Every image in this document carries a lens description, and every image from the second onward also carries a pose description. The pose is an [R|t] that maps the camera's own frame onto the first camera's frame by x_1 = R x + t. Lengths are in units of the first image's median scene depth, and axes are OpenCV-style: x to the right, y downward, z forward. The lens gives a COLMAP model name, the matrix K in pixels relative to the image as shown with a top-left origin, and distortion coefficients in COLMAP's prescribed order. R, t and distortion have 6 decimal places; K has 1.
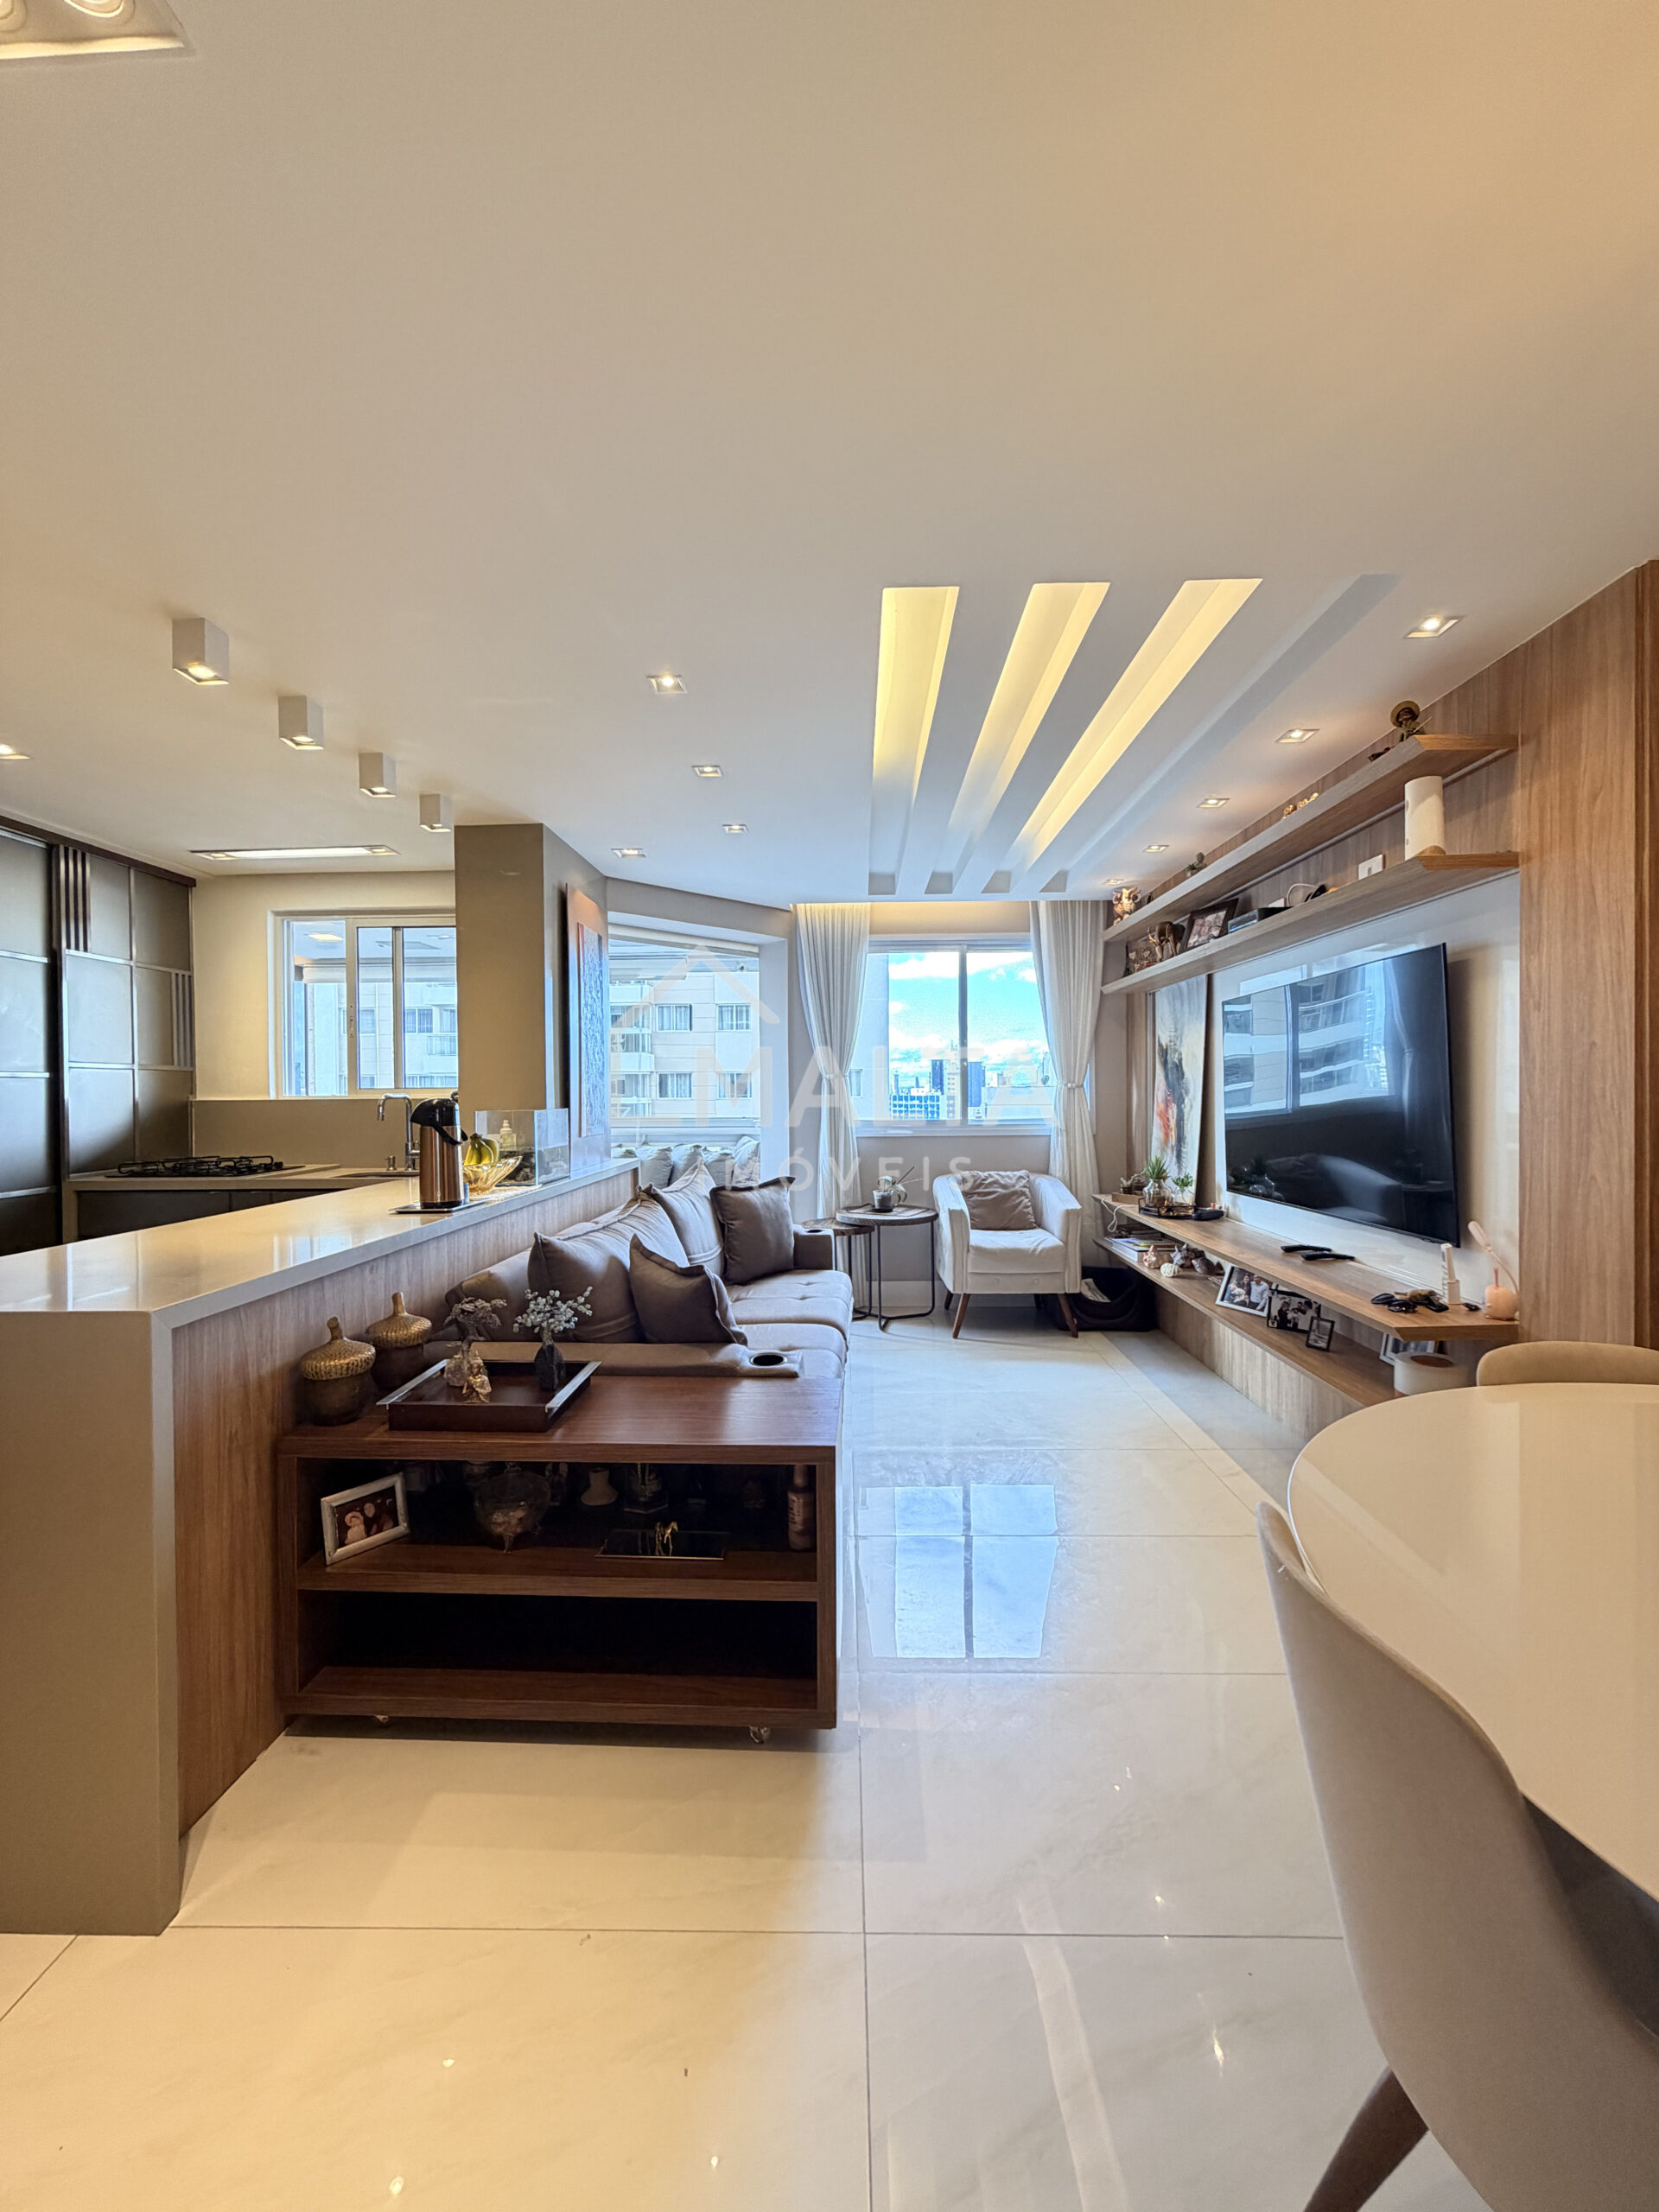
lens RADIAL K [[883.2, 0, 826.7], [0, 883.2, 1101.1], [0, 0, 1]] dist [0.000767, 0.000275]
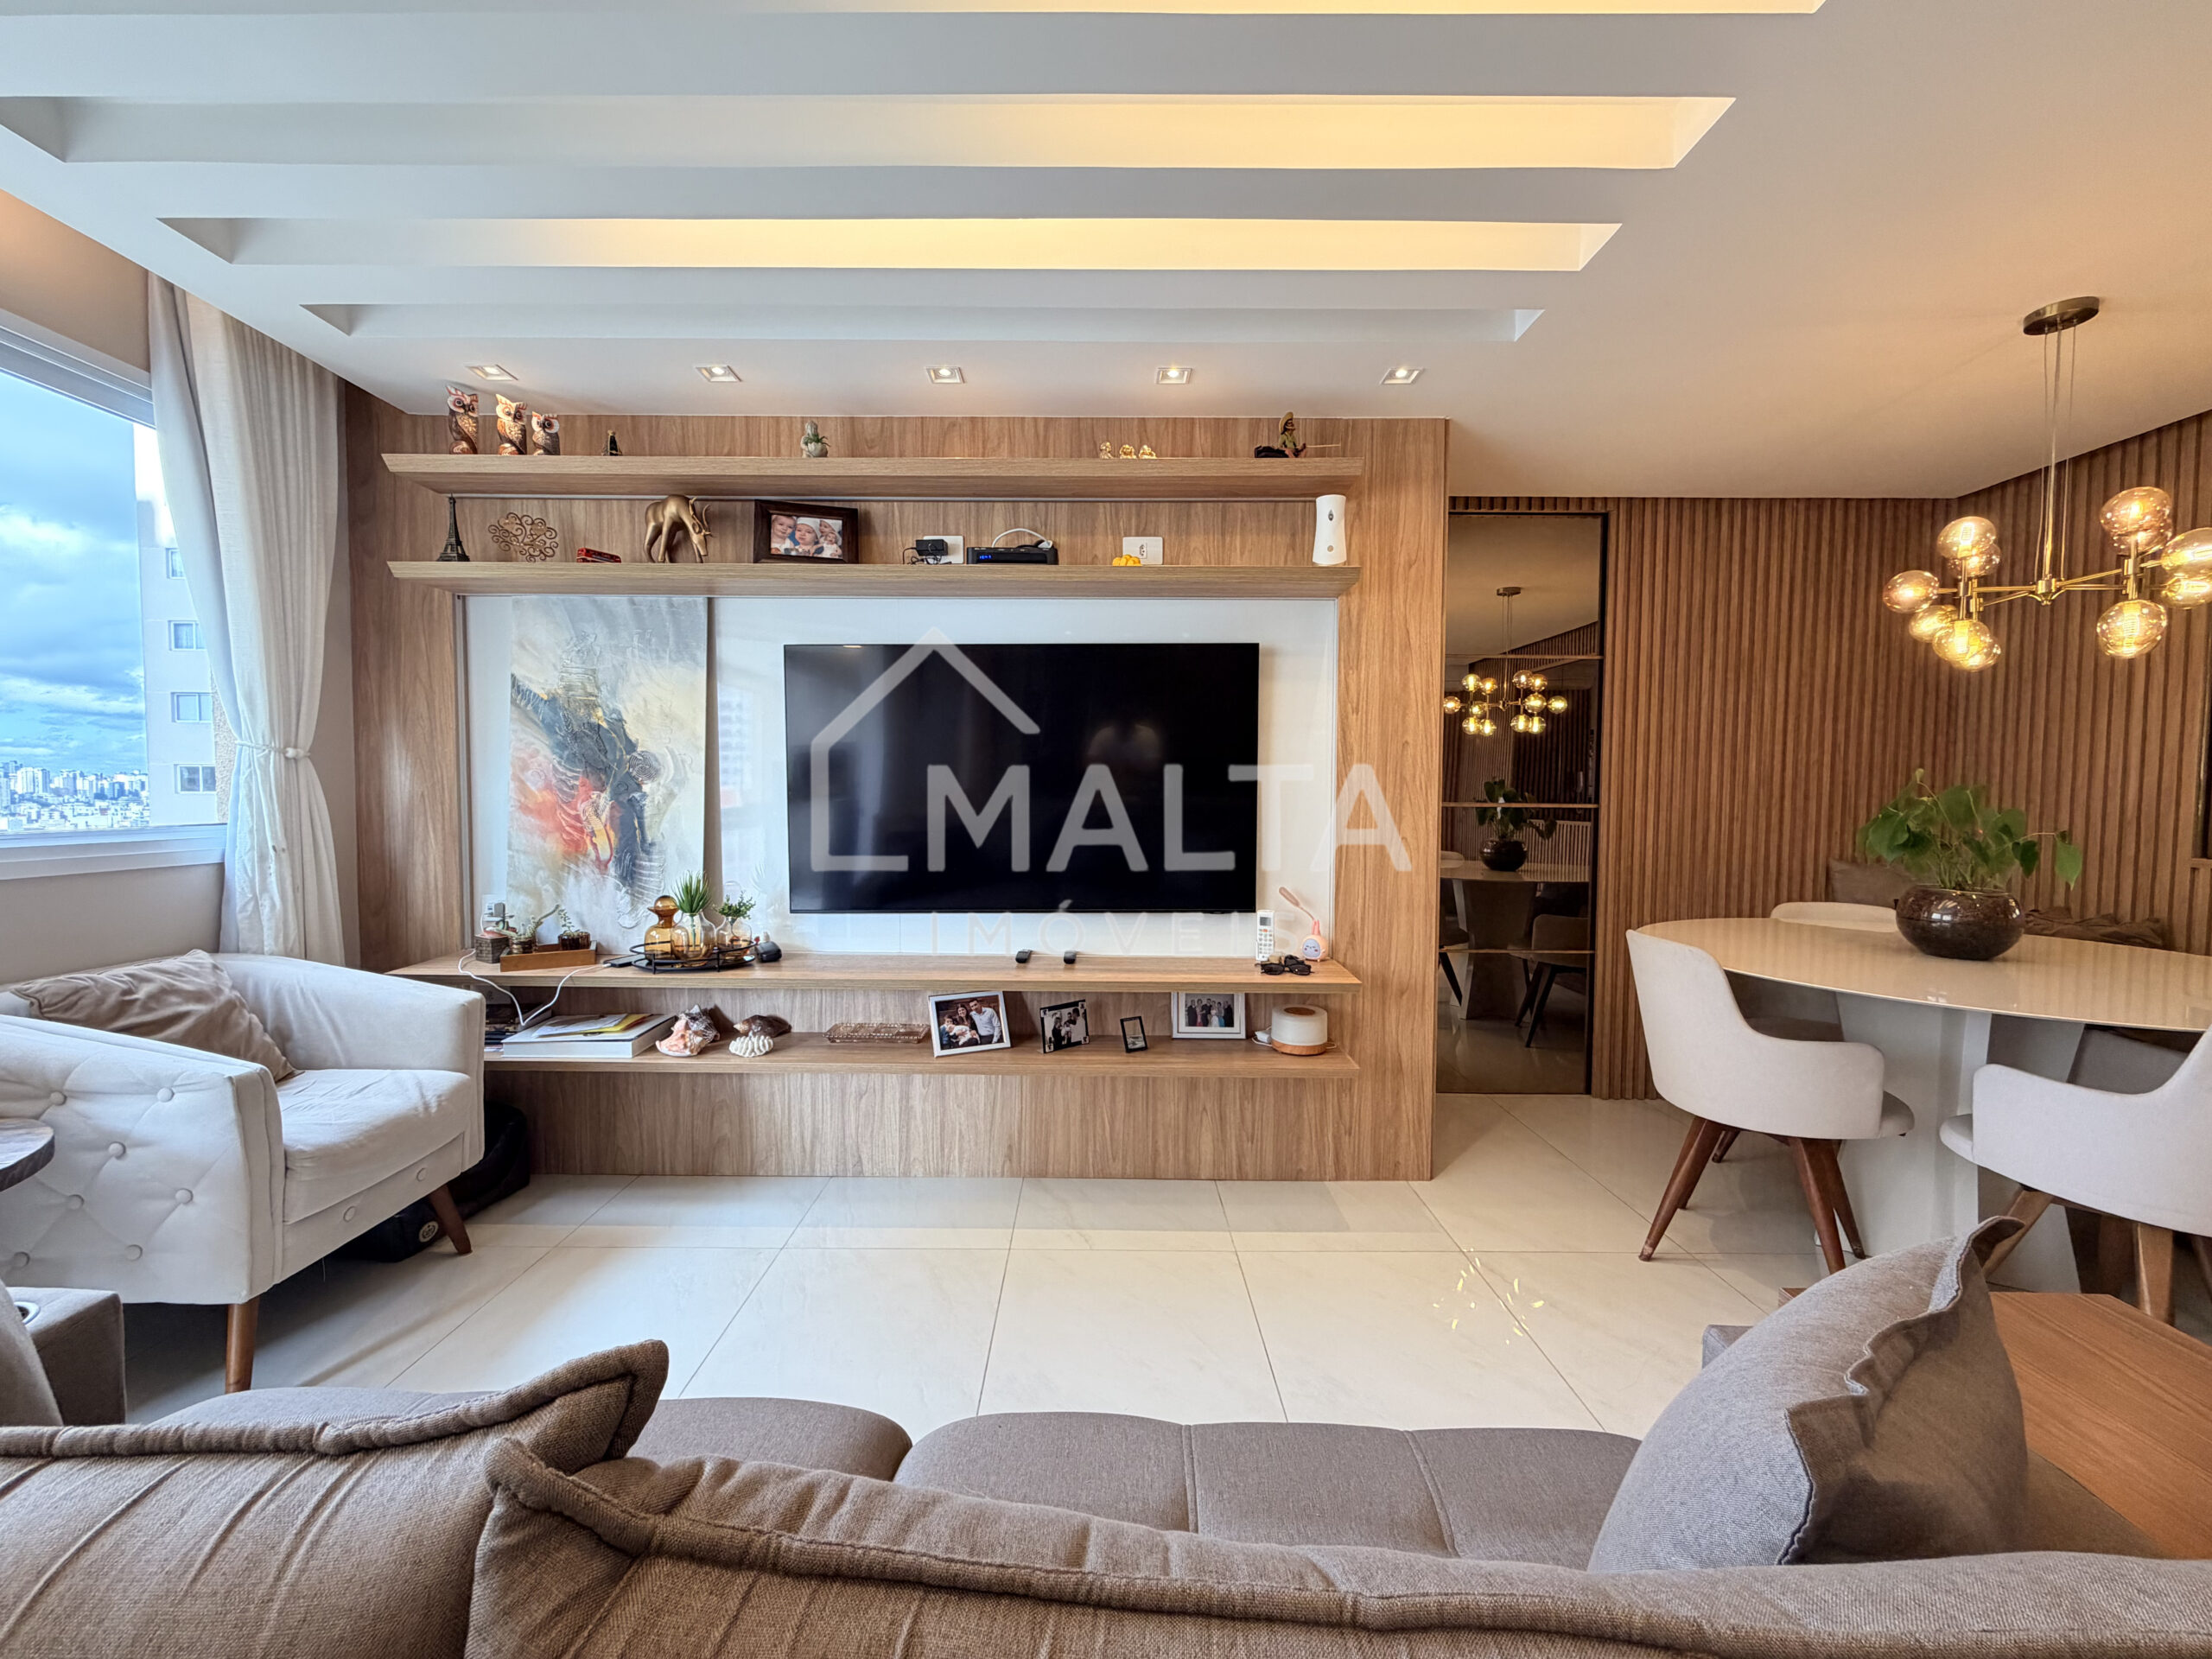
lens RADIAL K [[883.2, 0, 1099.9], [0, 883.2, 829.9], [0, 0, 1]] dist [0.000767, 0.000275]
pose [[-0.019823, -0.032719, 0.999268, -0.299973], [0.005373, 0.999446, 0.032832, 0.014367], [-0.999789, 0.006020, -0.019636, 0.866750]]
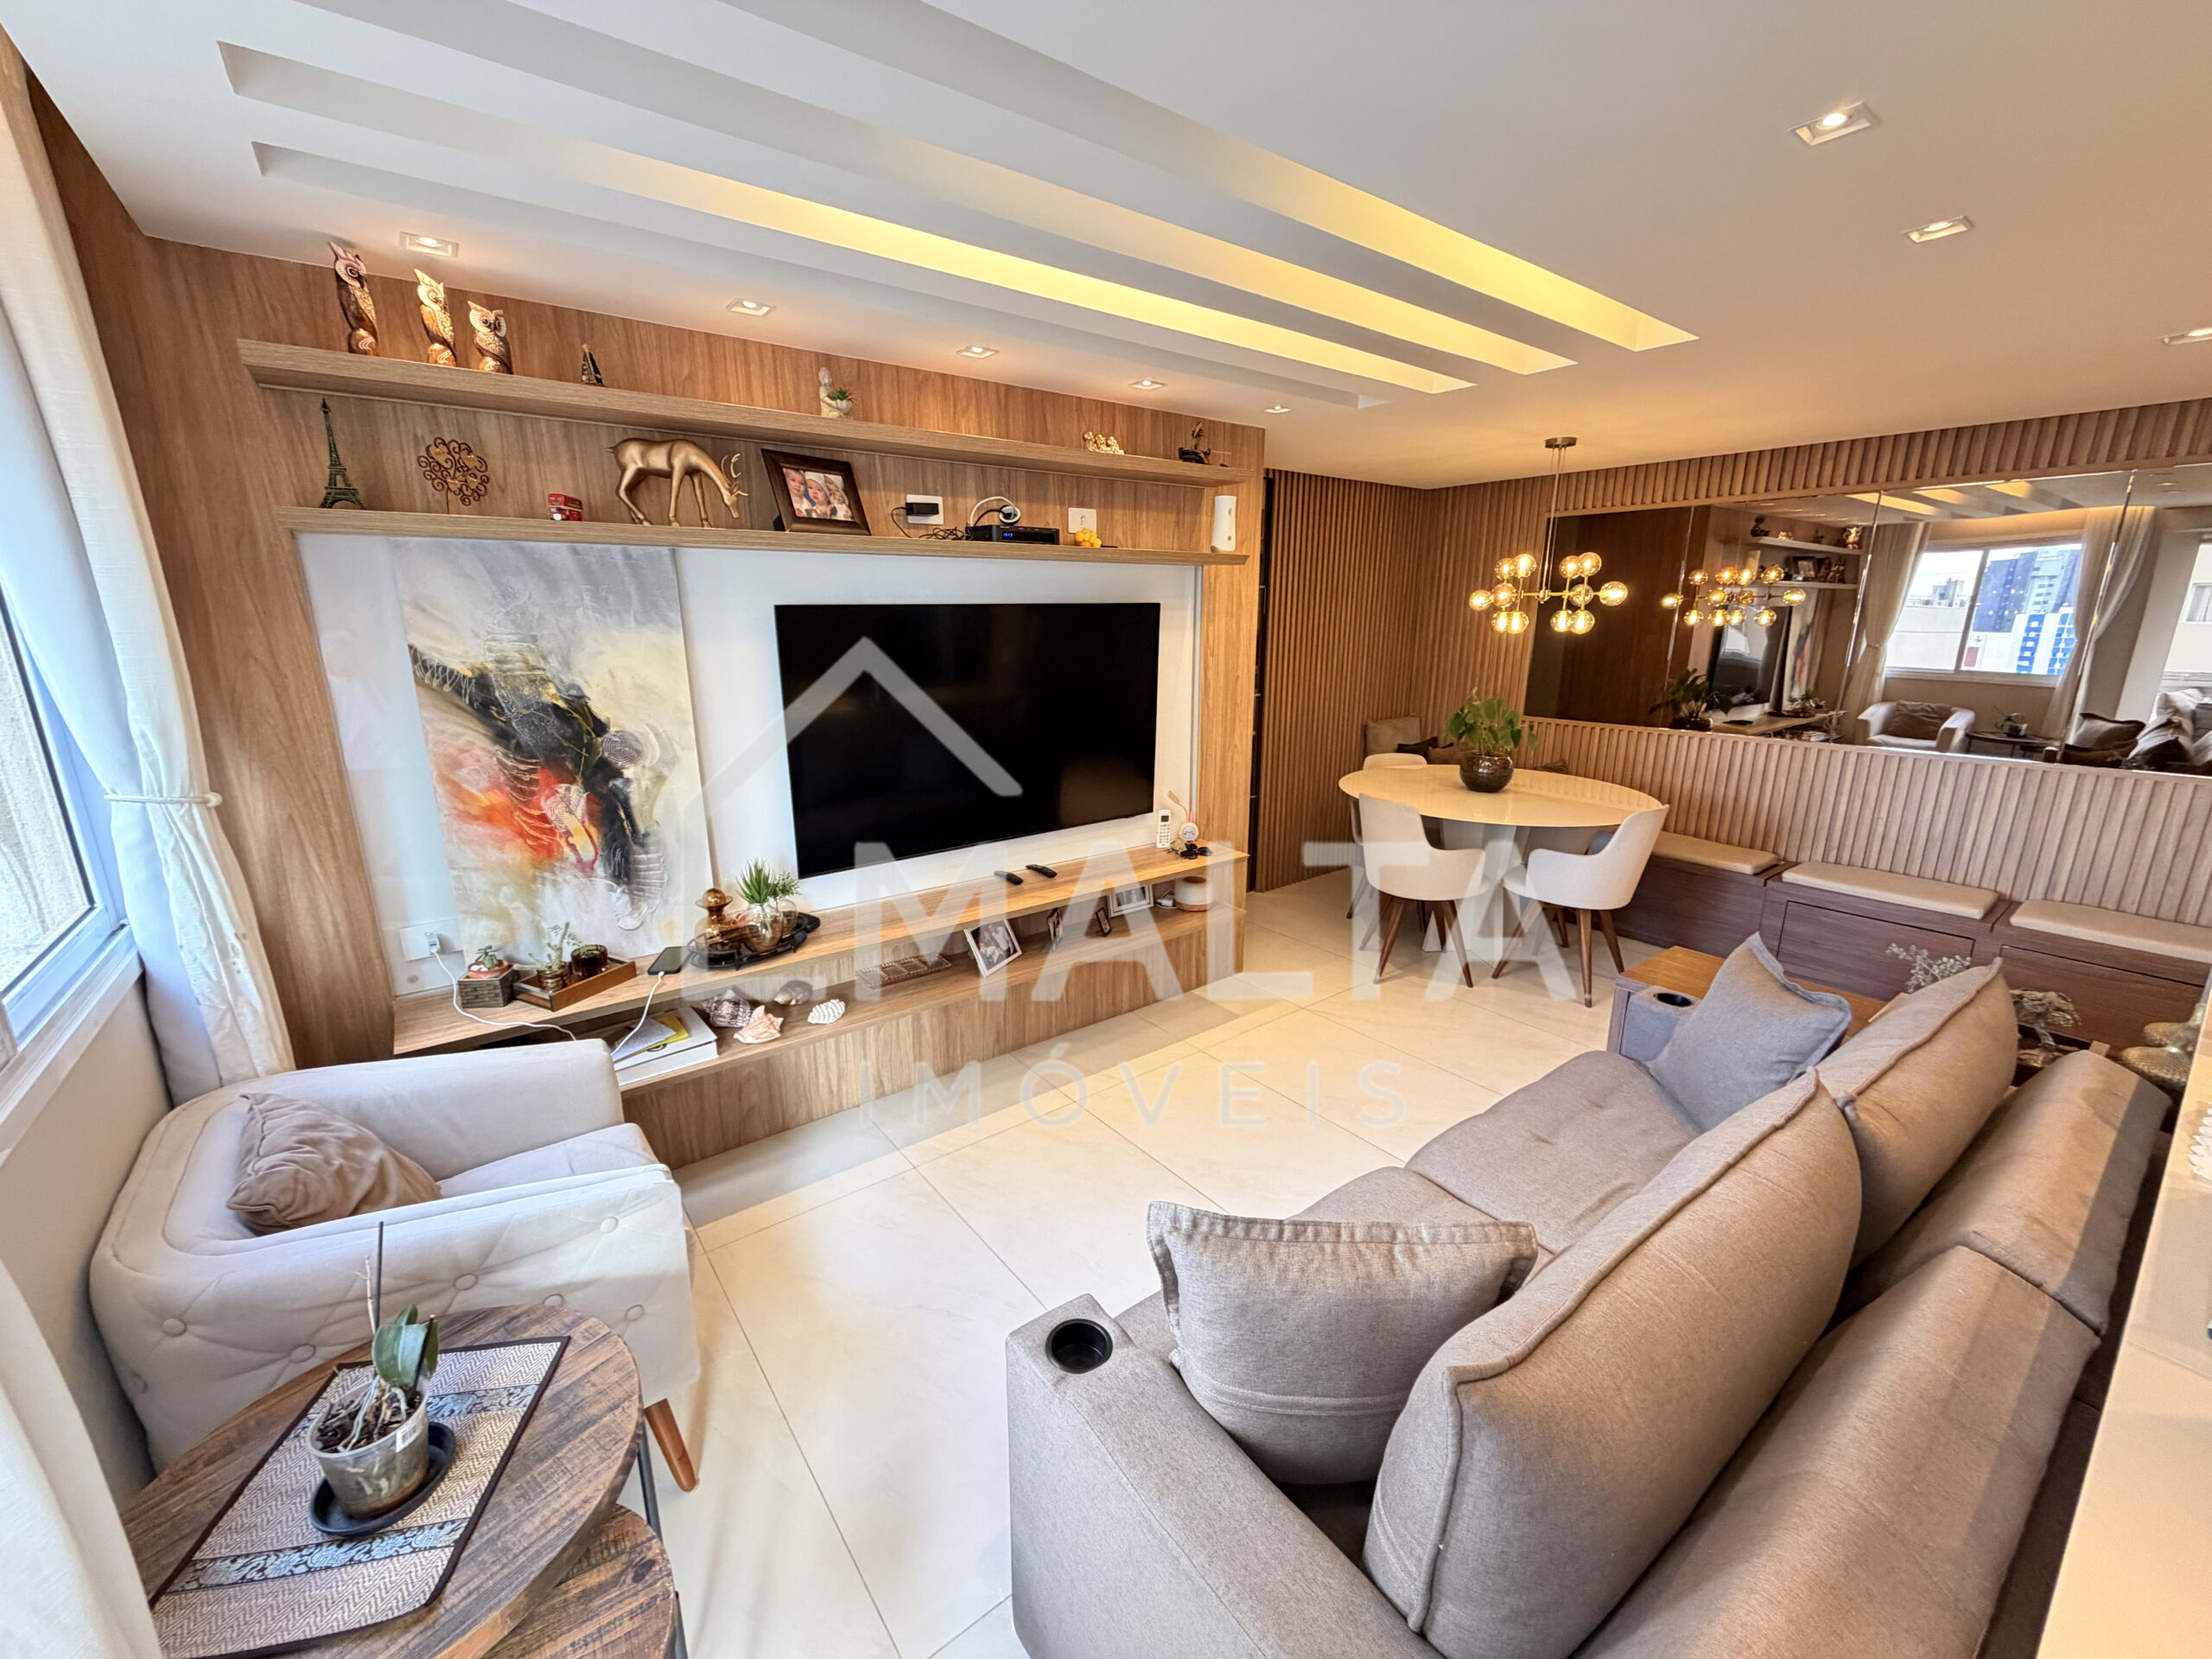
lens RADIAL K [[883.2, 0, 1099.9], [0, 883.2, 829.9], [0, 0, 1]] dist [0.000767, 0.000275]
pose [[-0.626411, -0.182340, 0.757867, -0.265086], [0.013868, 0.969495, 0.244719, -0.123230], [-0.779370, 0.163804, -0.604773, 1.405155]]
